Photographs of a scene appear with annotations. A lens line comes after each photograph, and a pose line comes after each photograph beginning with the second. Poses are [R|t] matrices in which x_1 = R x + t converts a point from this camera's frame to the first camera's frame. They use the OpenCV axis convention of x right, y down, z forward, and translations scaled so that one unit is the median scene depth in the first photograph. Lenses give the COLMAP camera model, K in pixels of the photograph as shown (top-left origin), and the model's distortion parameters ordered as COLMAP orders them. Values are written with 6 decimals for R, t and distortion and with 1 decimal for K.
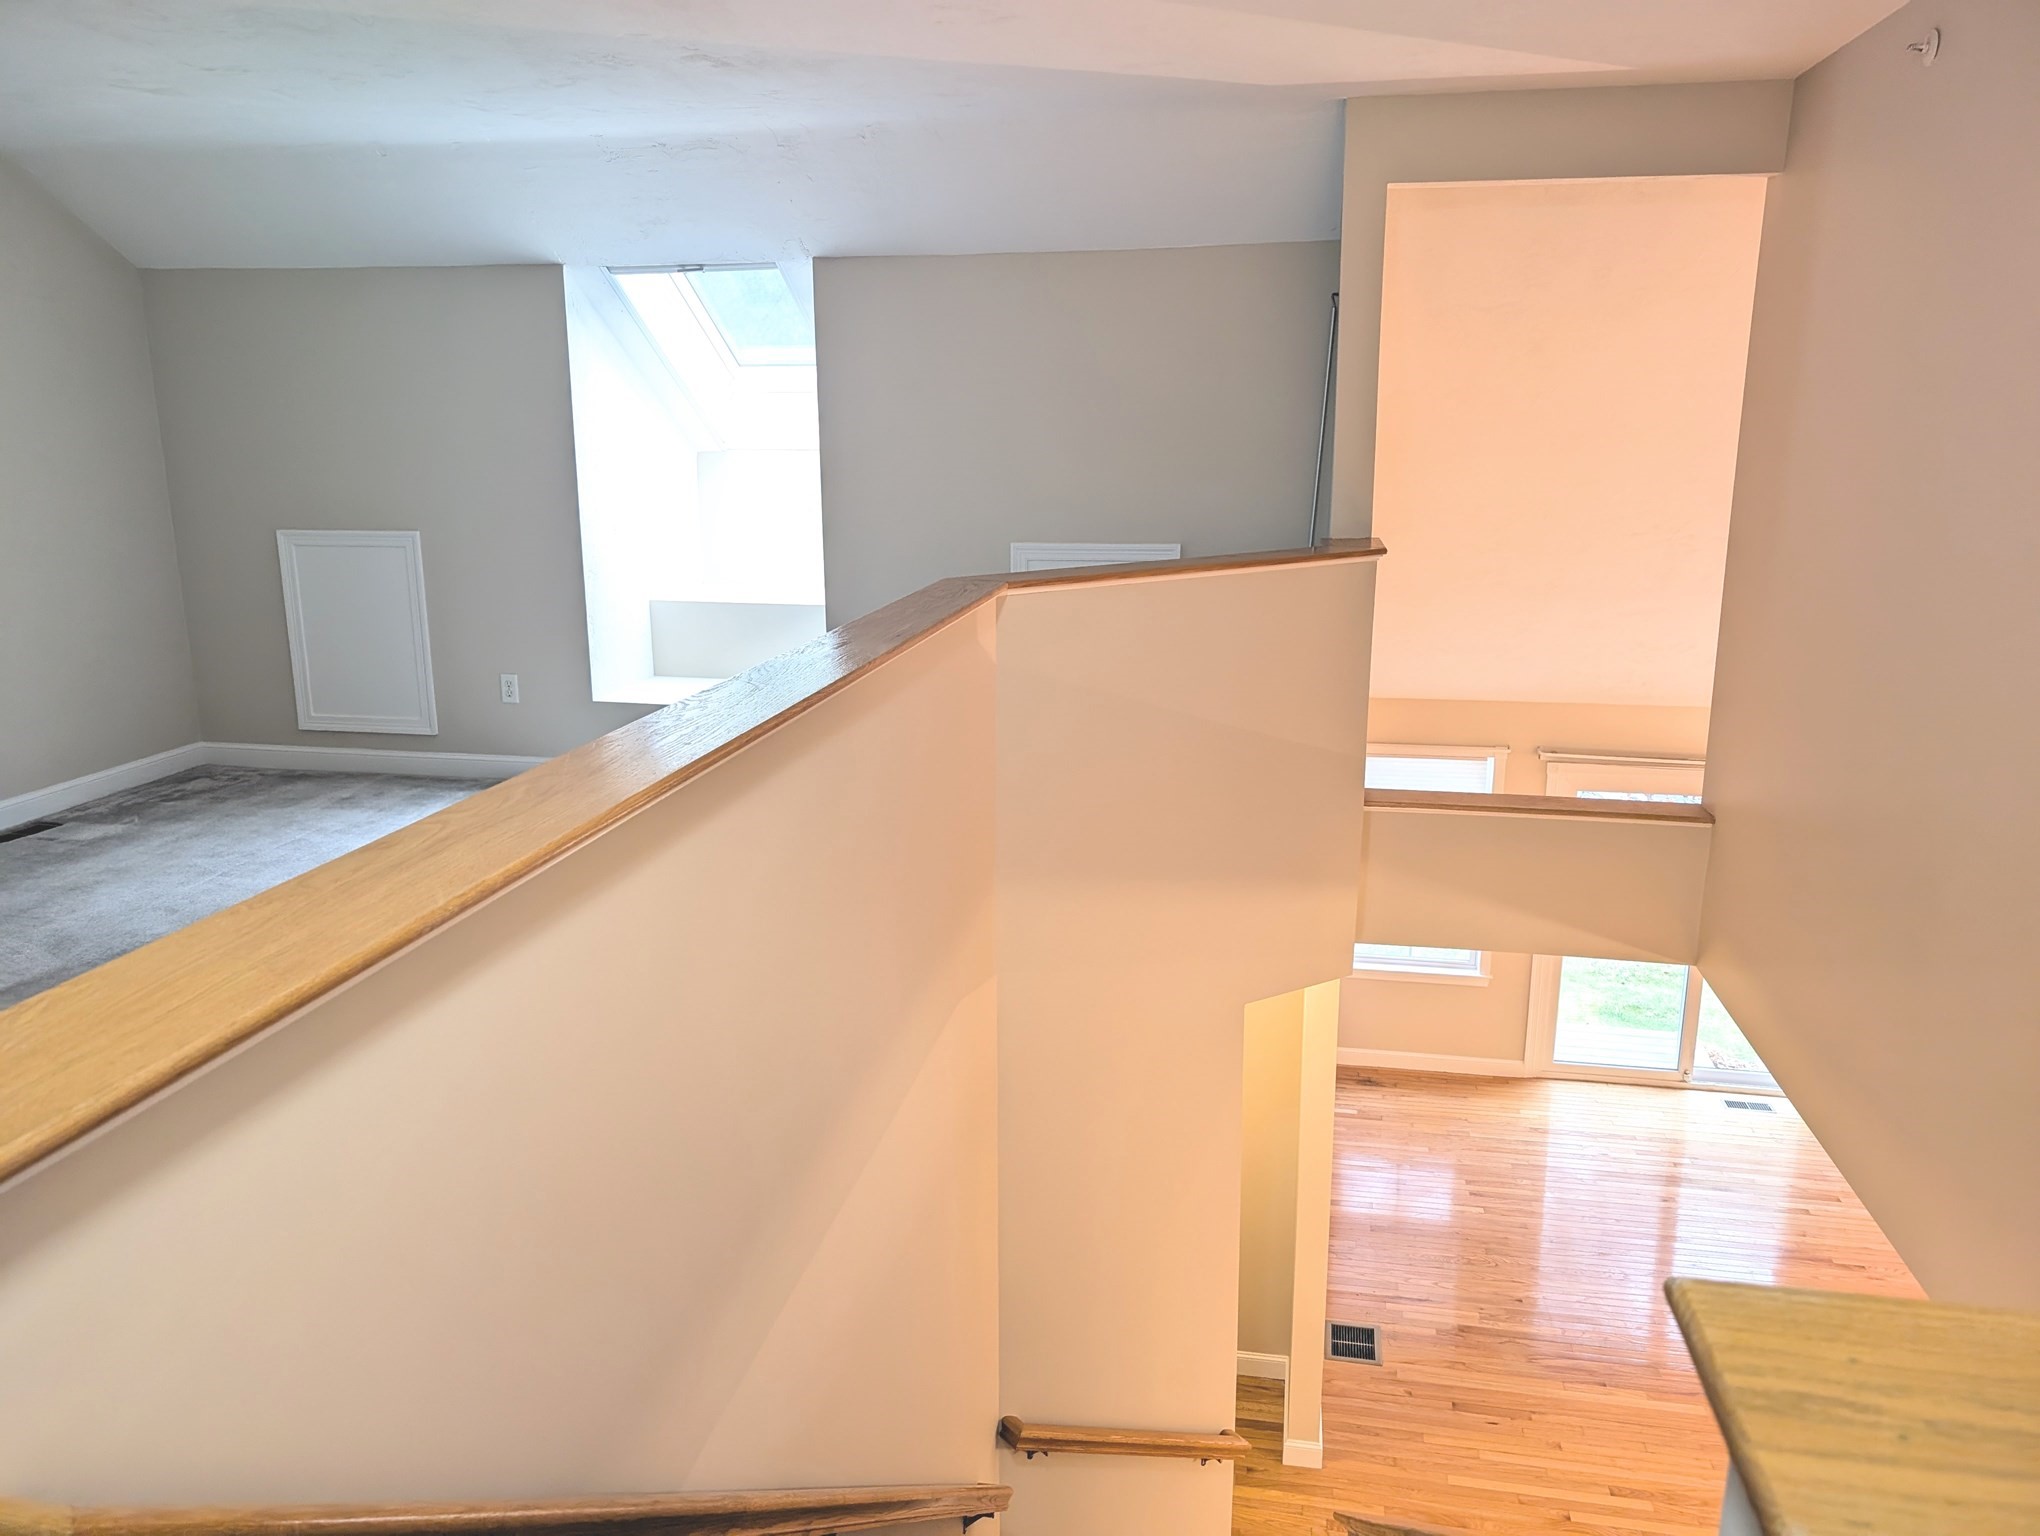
lens RADIAL K [[1469.6, 0, 1012.5], [0, 1469.6, 762.0], [0, 0, 1]] dist [0.002198, 0.015991]
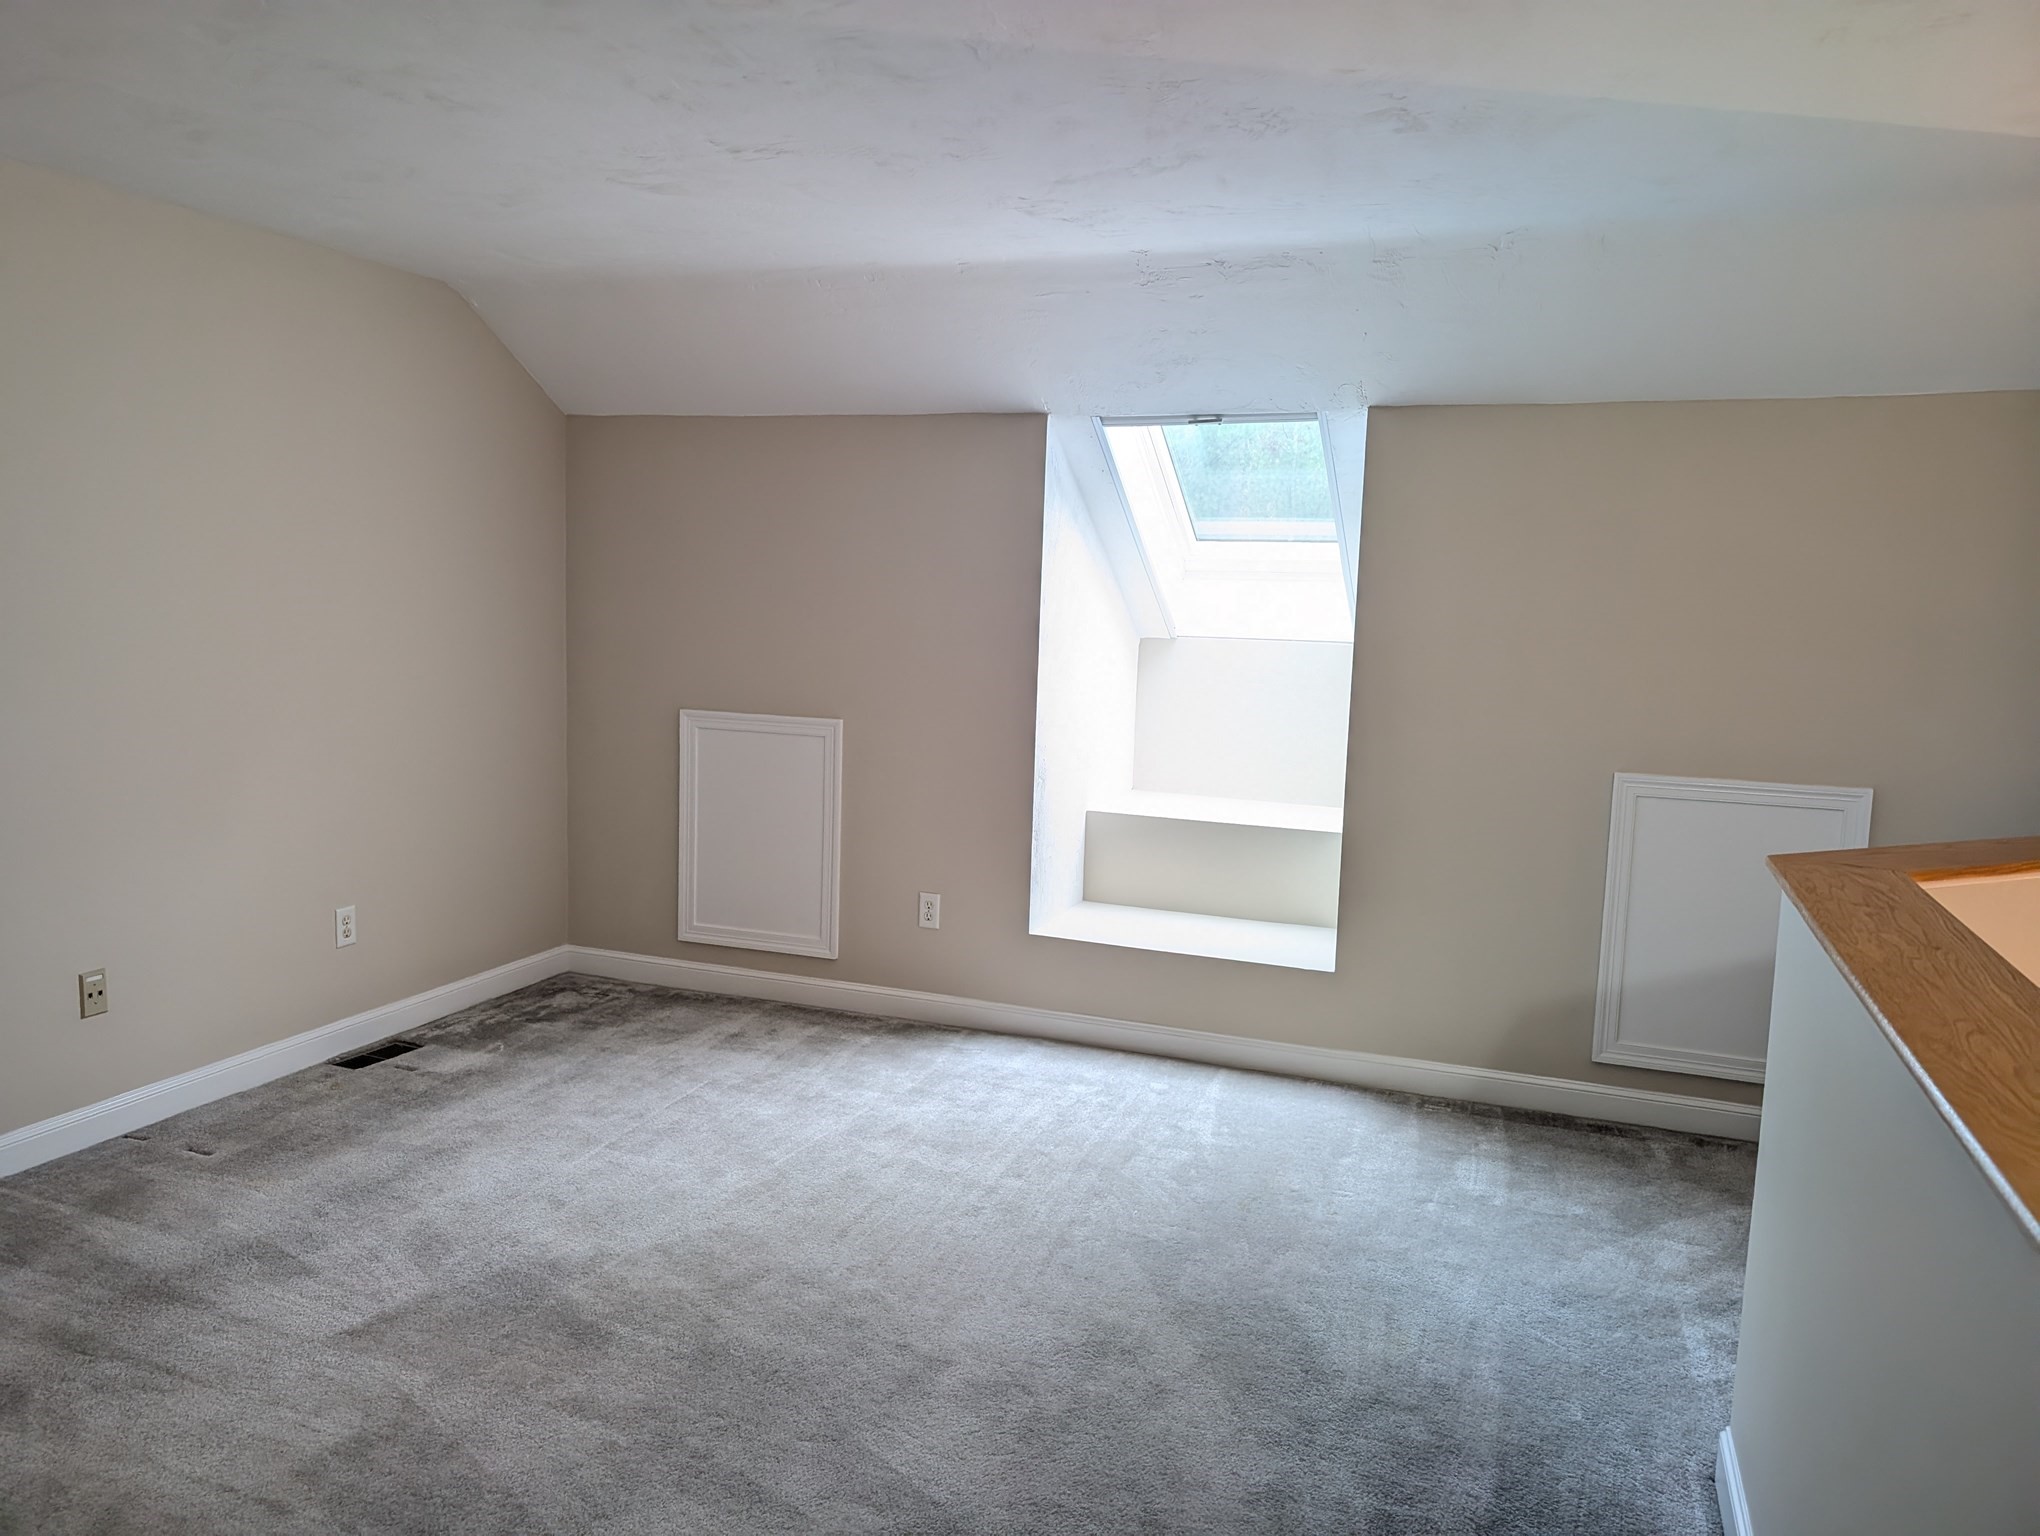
lens RADIAL K [[1469.6, 0, 1026.1], [0, 1469.6, 772.3], [0, 0, 1]] dist [0.002198, 0.015991]
pose [[0.986404, 0.050811, -0.156285, -0.178182], [-0.068110, 0.991880, -0.107403, -0.046428], [0.149558, 0.116587, 0.981855, 0.205626]]
